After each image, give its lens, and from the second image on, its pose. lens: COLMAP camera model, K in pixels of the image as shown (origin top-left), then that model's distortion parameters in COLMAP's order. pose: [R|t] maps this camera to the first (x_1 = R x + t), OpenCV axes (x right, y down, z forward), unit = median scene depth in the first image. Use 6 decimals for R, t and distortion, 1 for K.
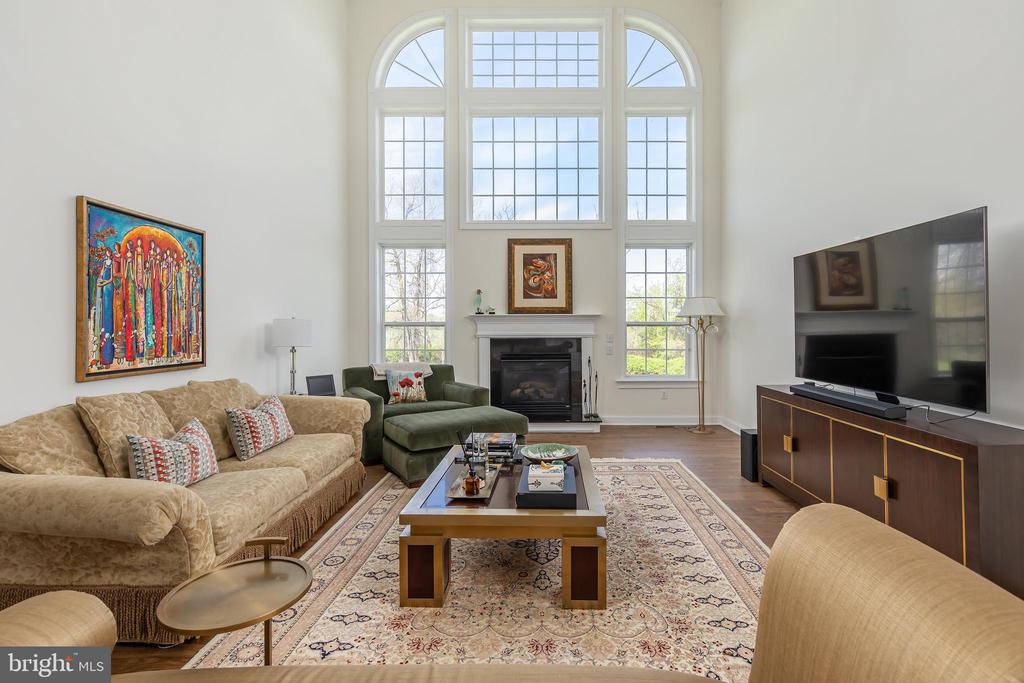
lens RADIAL K [[485.4, 0, 549.3], [0, 485.4, 319.5], [0, 0, 1]] dist [0.010235, -0.001785]
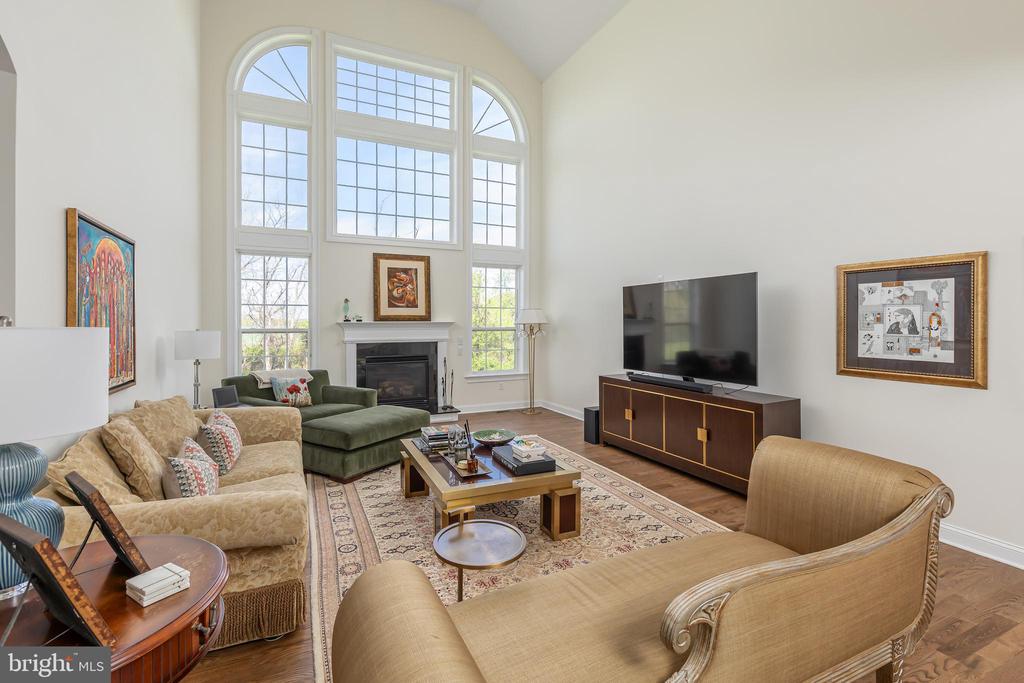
lens RADIAL K [[430.4, 0, 523.6], [0, 430.4, 321.3], [0, 0, 1]] dist [0.005995, -0.001376]
pose [[0.912425, 0.003842, 0.409225, -0.173717], [-0.005513, 0.999981, 0.002905, -0.015721], [-0.409206, -0.004907, 0.912429, -0.033412]]
